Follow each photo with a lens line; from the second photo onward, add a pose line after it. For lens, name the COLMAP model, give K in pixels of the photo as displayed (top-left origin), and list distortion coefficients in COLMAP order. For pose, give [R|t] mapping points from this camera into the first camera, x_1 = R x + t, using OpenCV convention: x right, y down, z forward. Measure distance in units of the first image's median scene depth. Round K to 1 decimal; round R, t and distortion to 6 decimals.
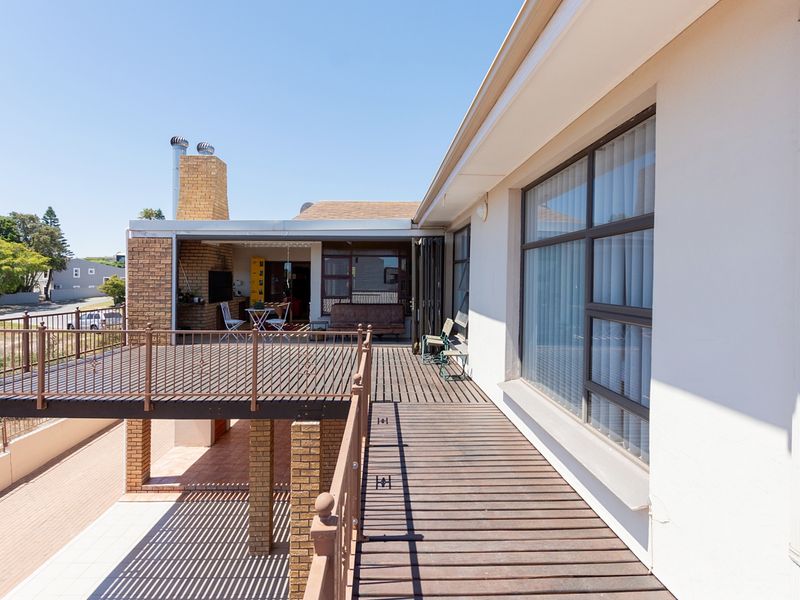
lens RADIAL K [[422.9, 0, 388.2], [0, 422.9, 283.2], [0, 0, 1]] dist [0.000554, -0.000136]
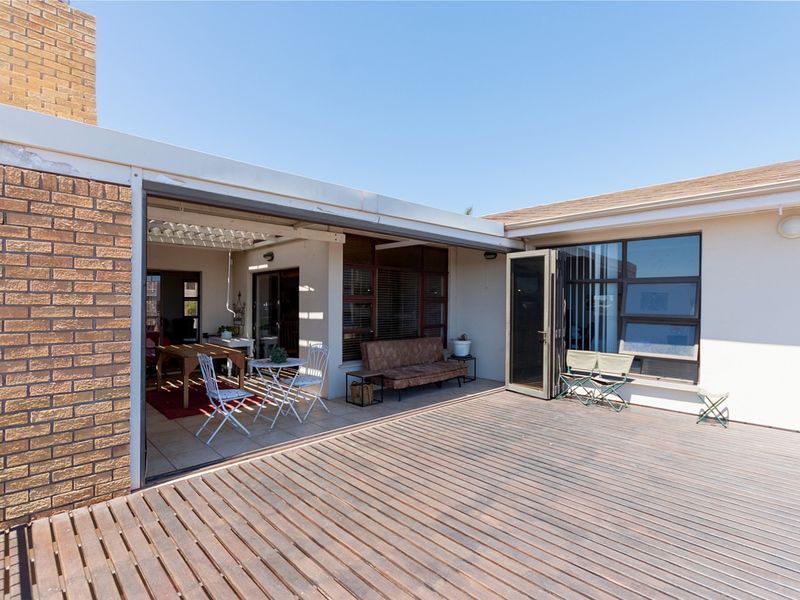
lens RADIAL K [[398.0, 0, 405.4], [0, 398.0, 301.4], [0, 0, 1]] dist [-0.015444, -0.000370]
pose [[0.721264, -0.000579, 0.692660, -0.508664], [0.004449, 0.999983, -0.003798, -0.008081], [-0.692646, 0.005821, 0.721254, 0.535142]]
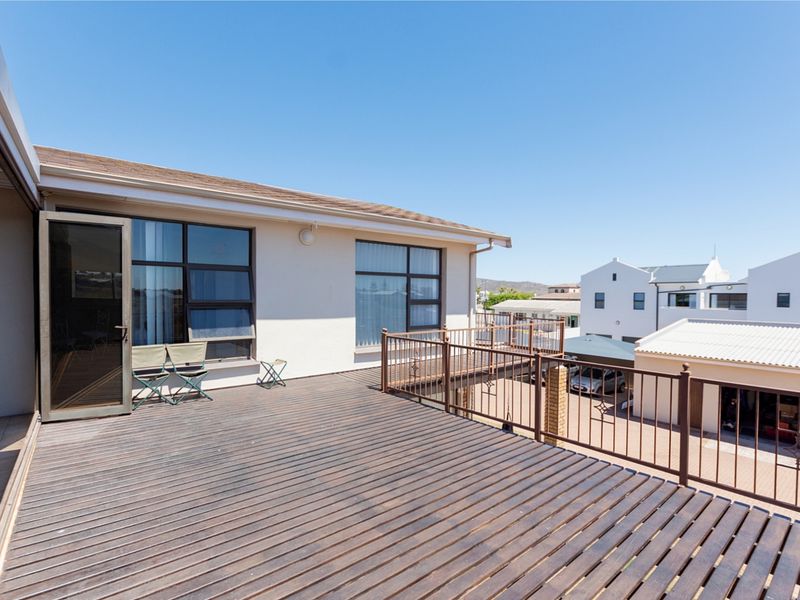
lens RADIAL K [[398.0, 0, 405.4], [0, 398.0, 301.4], [0, 0, 1]] dist [-0.015444, -0.000370]
pose [[-0.626035, -0.030529, 0.779197, -0.498270], [-0.007206, 0.999417, 0.033368, -0.009810], [-0.779762, 0.015274, -0.625890, 0.826674]]
